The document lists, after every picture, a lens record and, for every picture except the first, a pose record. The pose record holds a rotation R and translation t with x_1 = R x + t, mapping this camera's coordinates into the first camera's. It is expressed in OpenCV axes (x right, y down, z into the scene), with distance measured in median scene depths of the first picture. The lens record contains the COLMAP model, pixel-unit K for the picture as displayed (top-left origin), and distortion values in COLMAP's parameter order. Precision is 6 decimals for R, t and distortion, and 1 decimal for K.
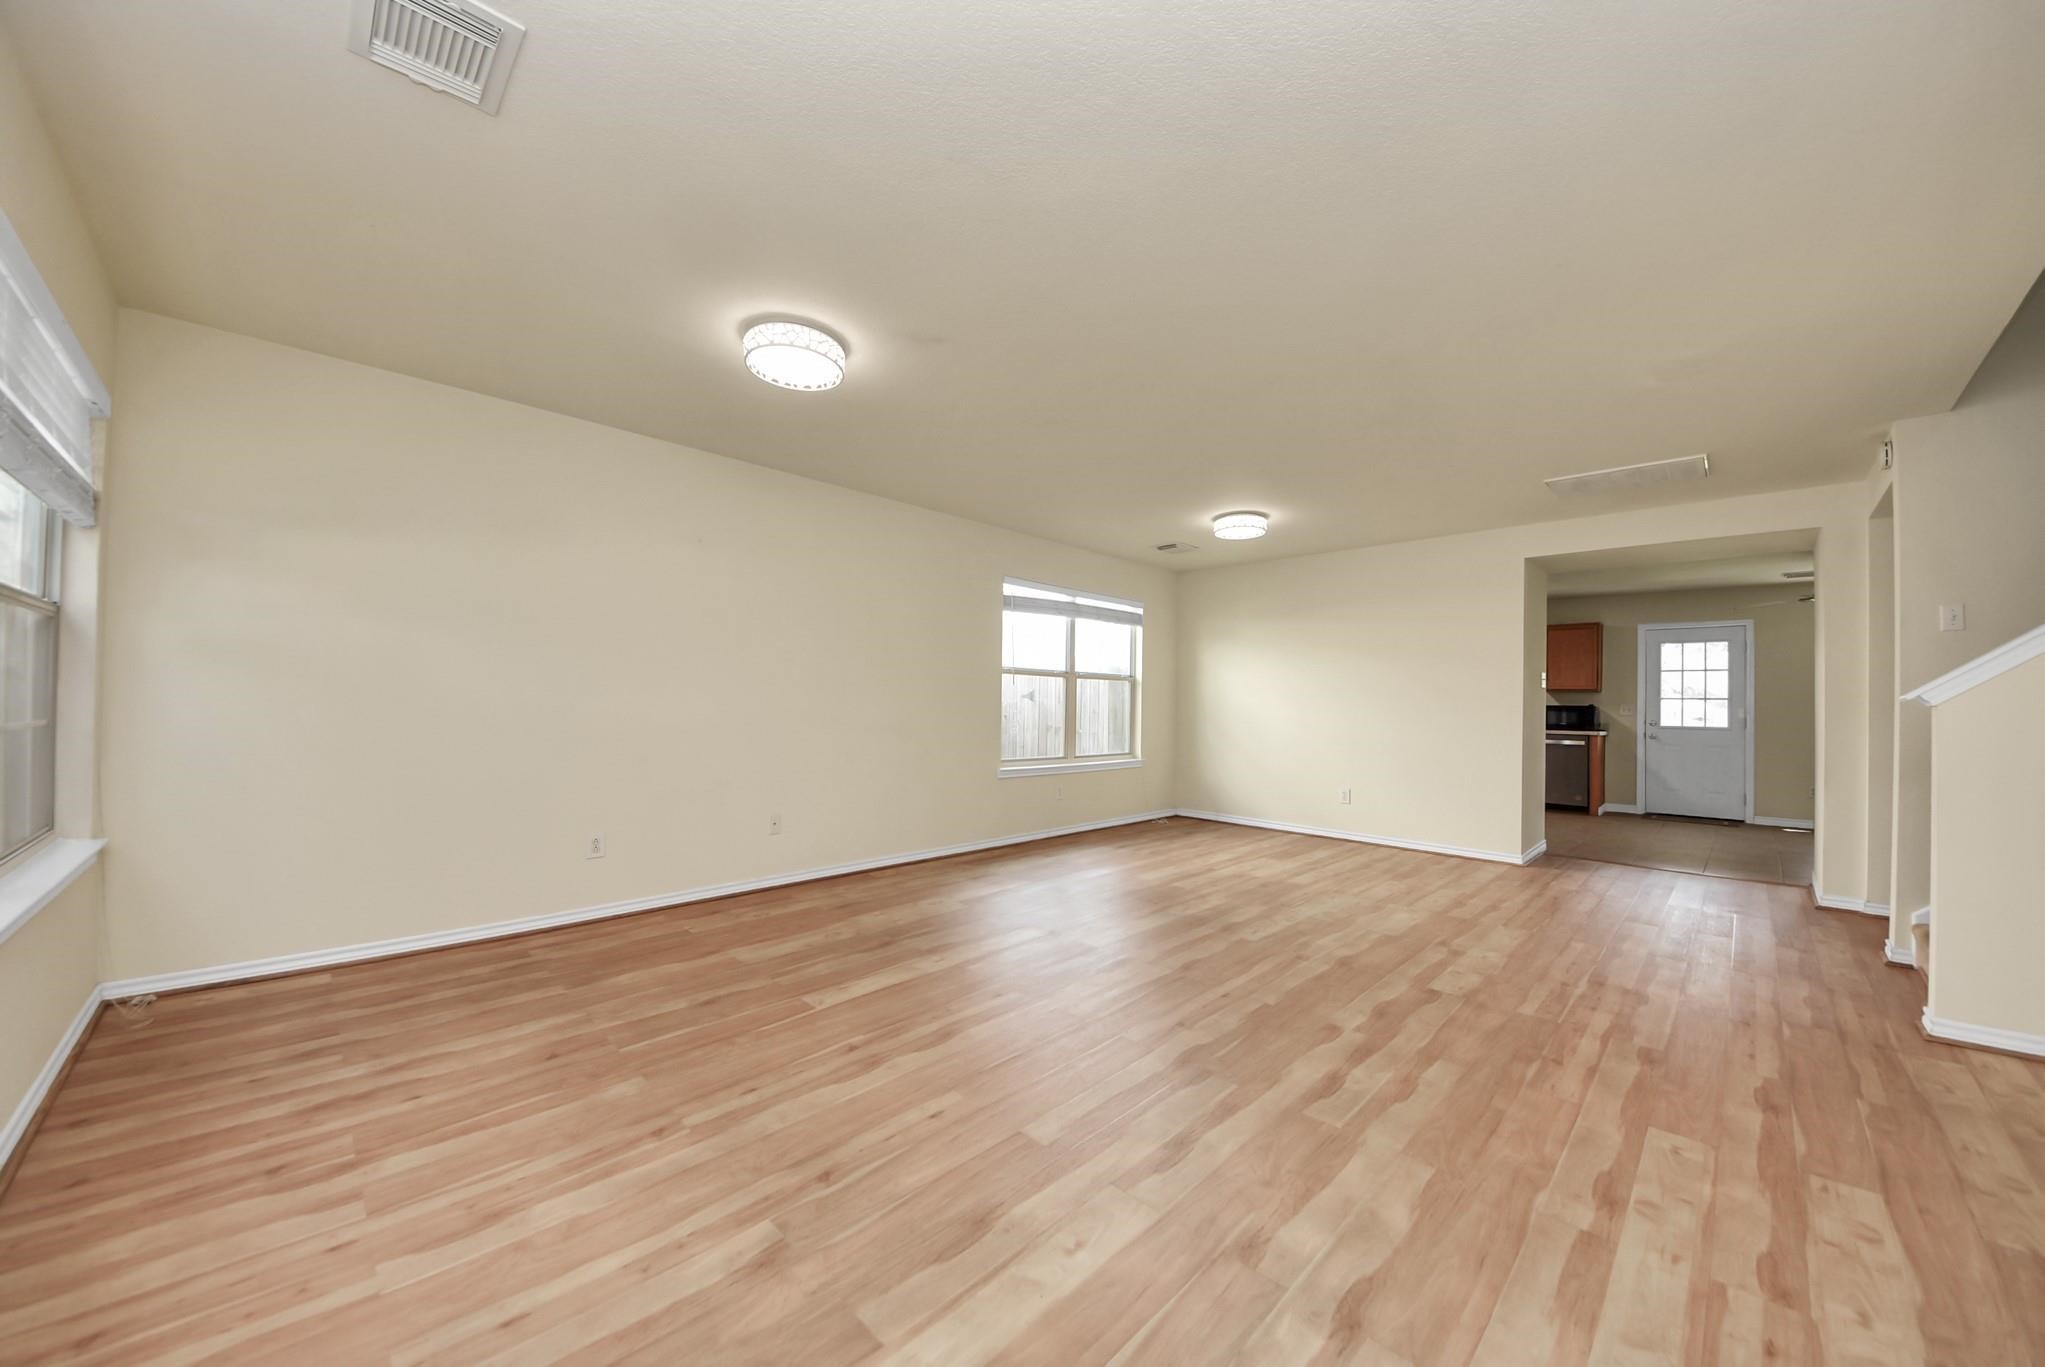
lens RADIAL K [[734.1, 0, 1022.5], [0, 734.1, 683.5], [0, 0, 1]] dist [0.011551, -0.006793]
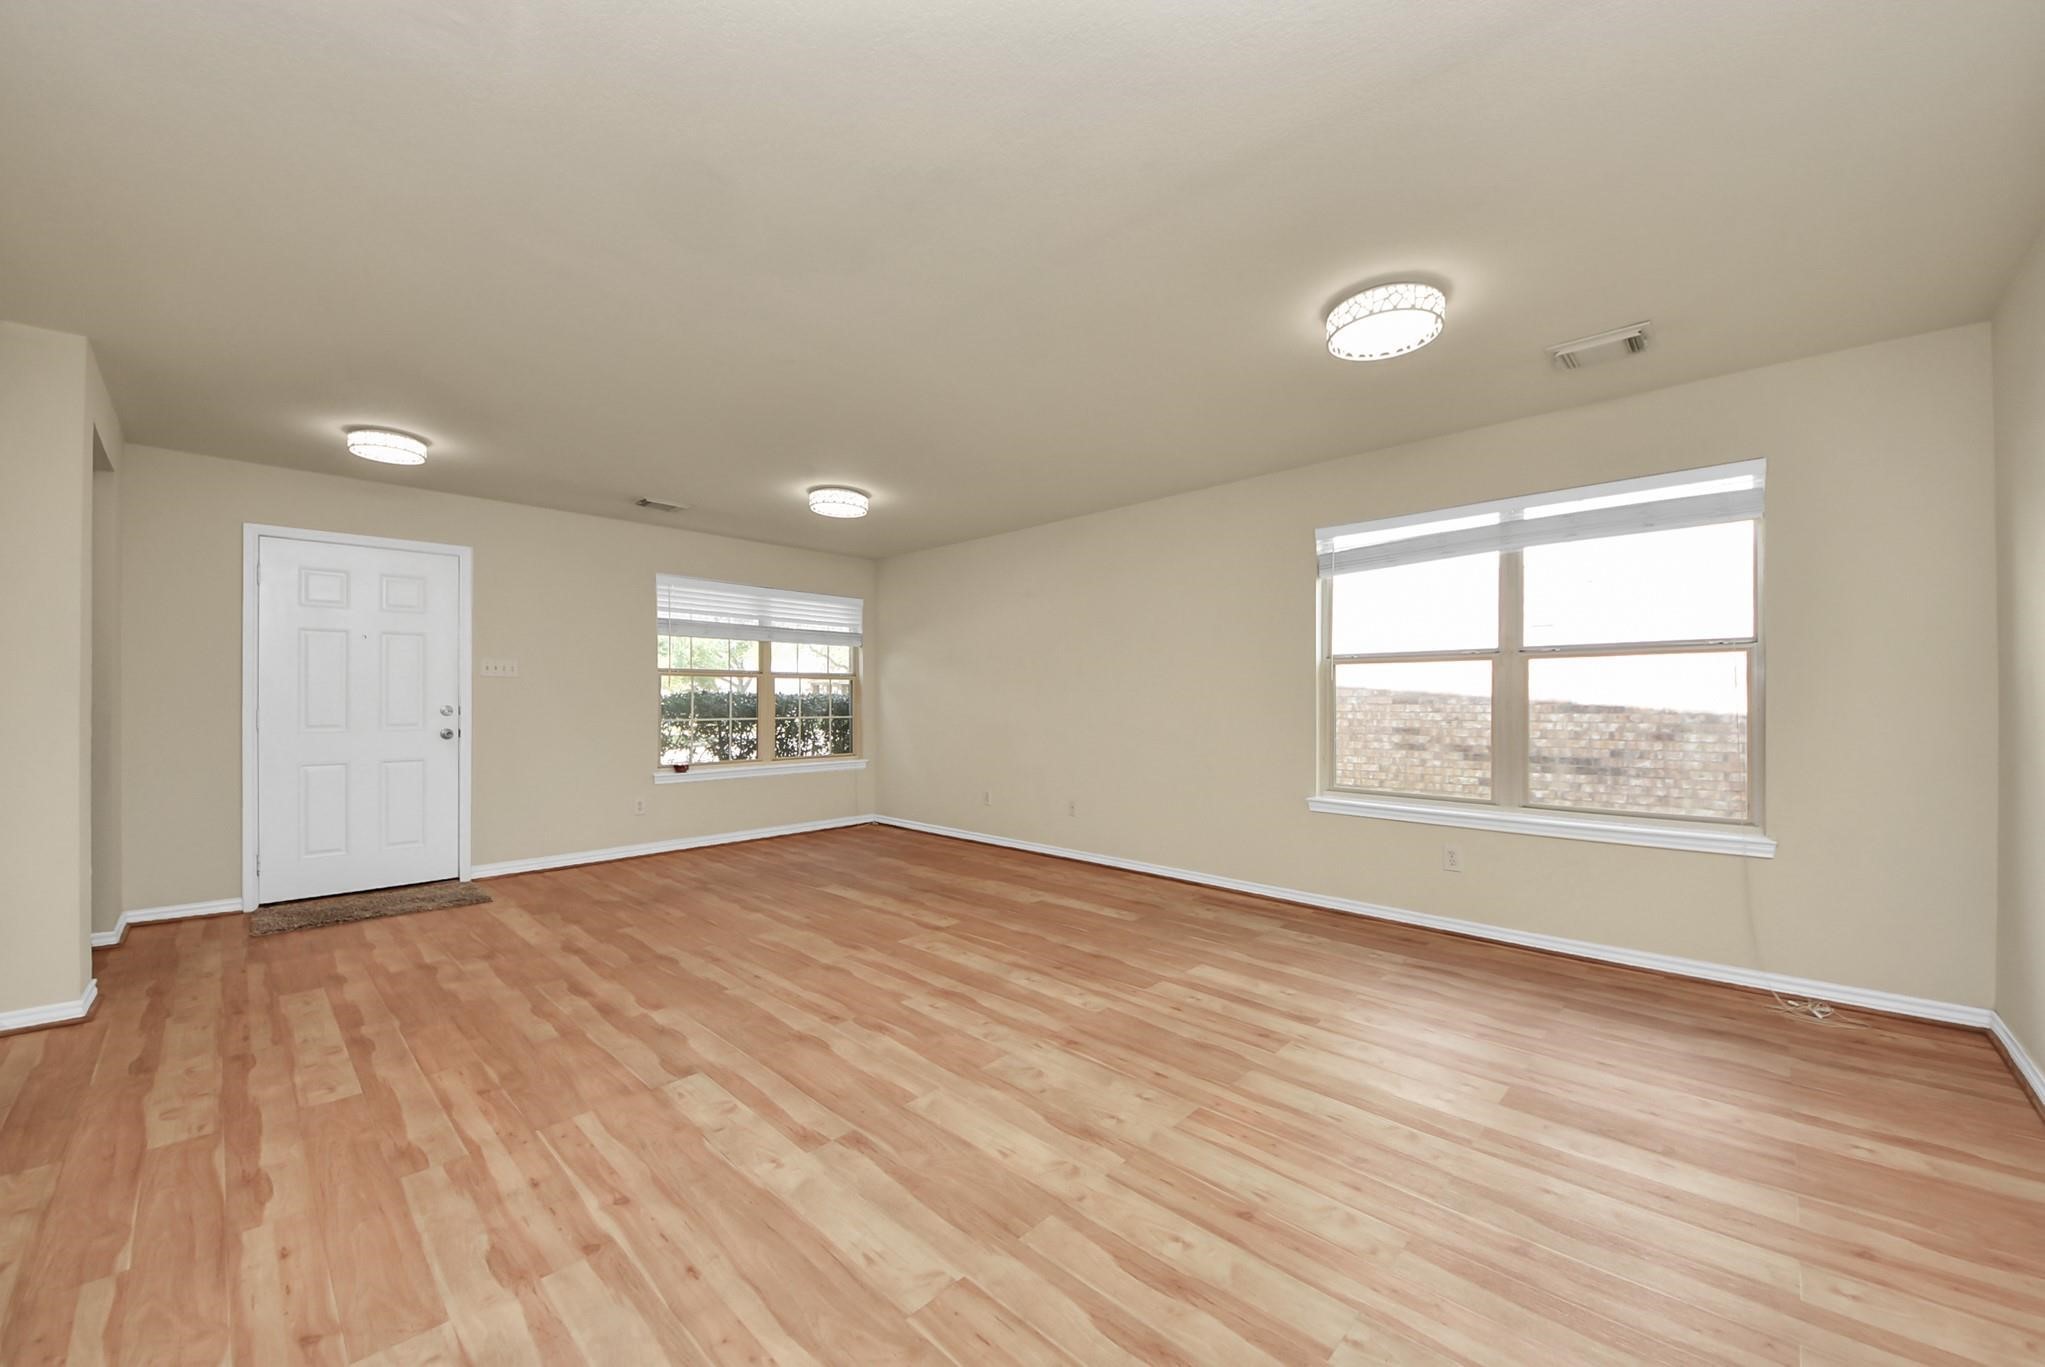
lens RADIAL K [[766.0, 0, 1025.9], [0, 766.0, 694.6], [0, 0, 1]] dist [0.002567, -0.004157]
pose [[0.020209, -0.023961, -0.999509, 1.353060], [0.025176, 0.999408, -0.023449, 0.049320], [0.999479, -0.024690, 0.020800, 1.326690]]
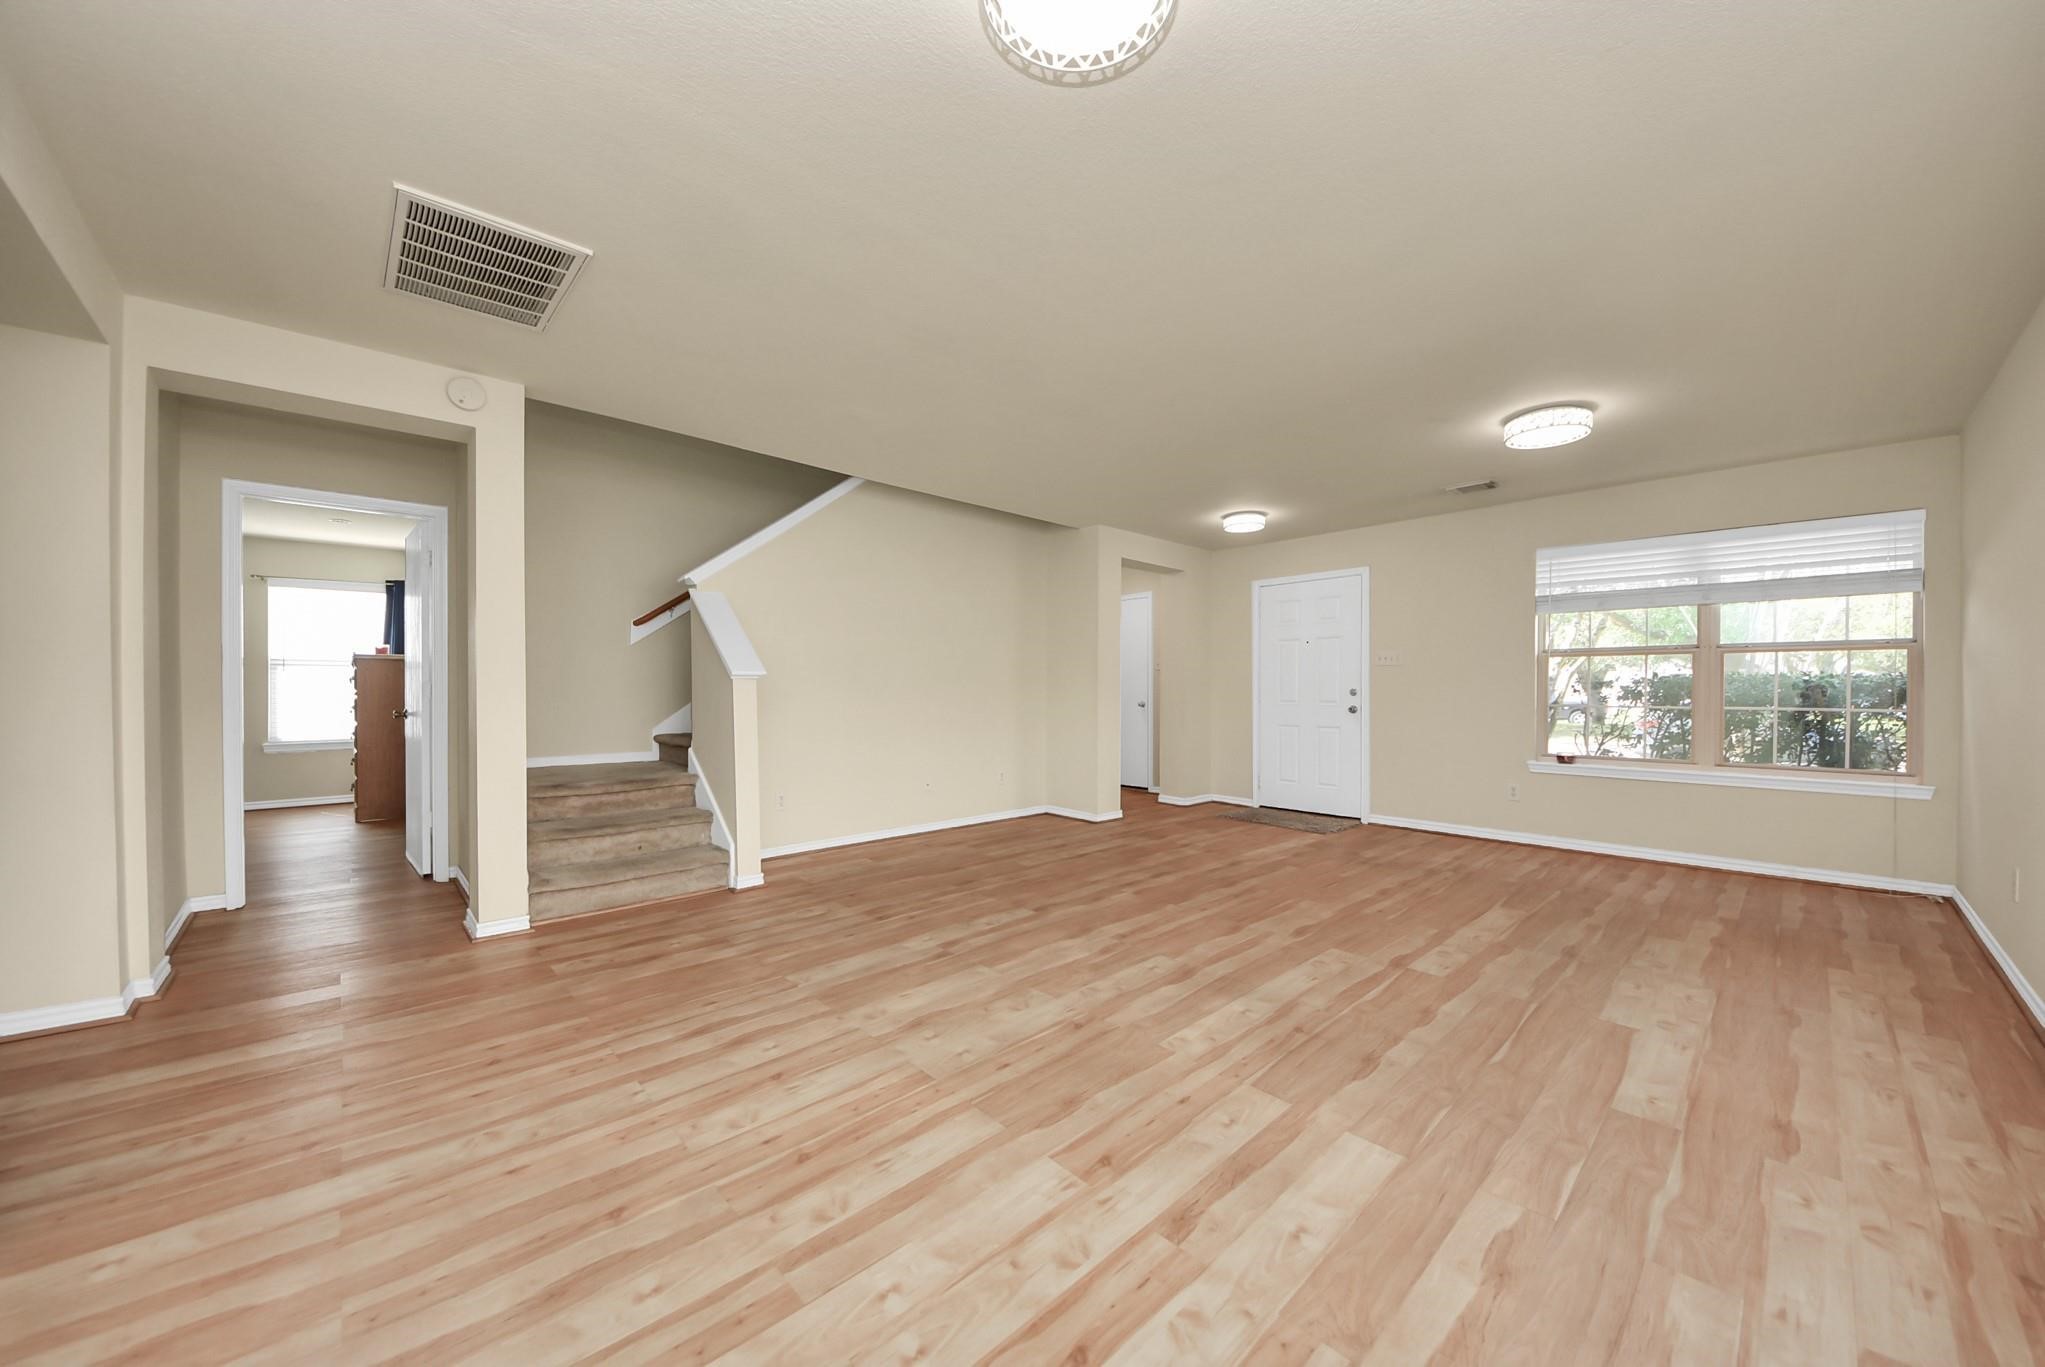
lens RADIAL K [[707.2, 0, 1048.1], [0, 707.2, 688.0], [0, 0, 1]] dist [0.039808, -0.023966]
pose [[-0.999721, -0.018702, 0.014401, 0.519162], [-0.019022, 0.999567, -0.022428, 0.065500], [-0.013975, -0.022695, -0.999645, 2.178456]]
